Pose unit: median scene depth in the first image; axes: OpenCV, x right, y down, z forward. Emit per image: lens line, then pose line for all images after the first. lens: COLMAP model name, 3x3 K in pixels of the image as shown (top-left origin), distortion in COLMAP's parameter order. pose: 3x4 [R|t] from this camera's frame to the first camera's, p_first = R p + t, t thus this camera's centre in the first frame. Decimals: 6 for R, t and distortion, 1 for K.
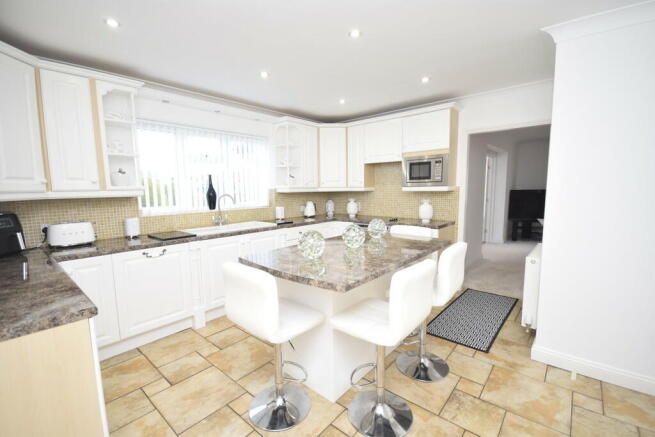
lens RADIAL K [[290.9, 0, 326.0], [0, 290.9, 219.6], [0, 0, 1]] dist [0.000004, -0.000154]
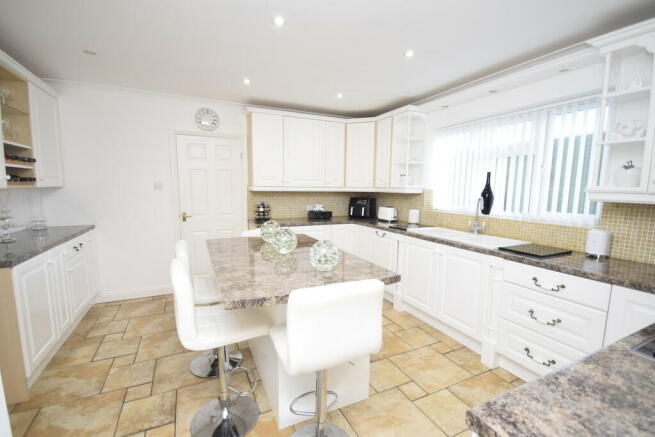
lens RADIAL K [[290.9, 0, 326.0], [0, 290.9, 219.6], [0, 0, 1]] dist [0.000004, -0.000154]
pose [[-0.394468, 0.109342, -0.912381, 0.693828], [-0.112439, 0.979691, 0.166022, -0.135959], [0.912005, 0.168077, -0.374163, 1.146622]]
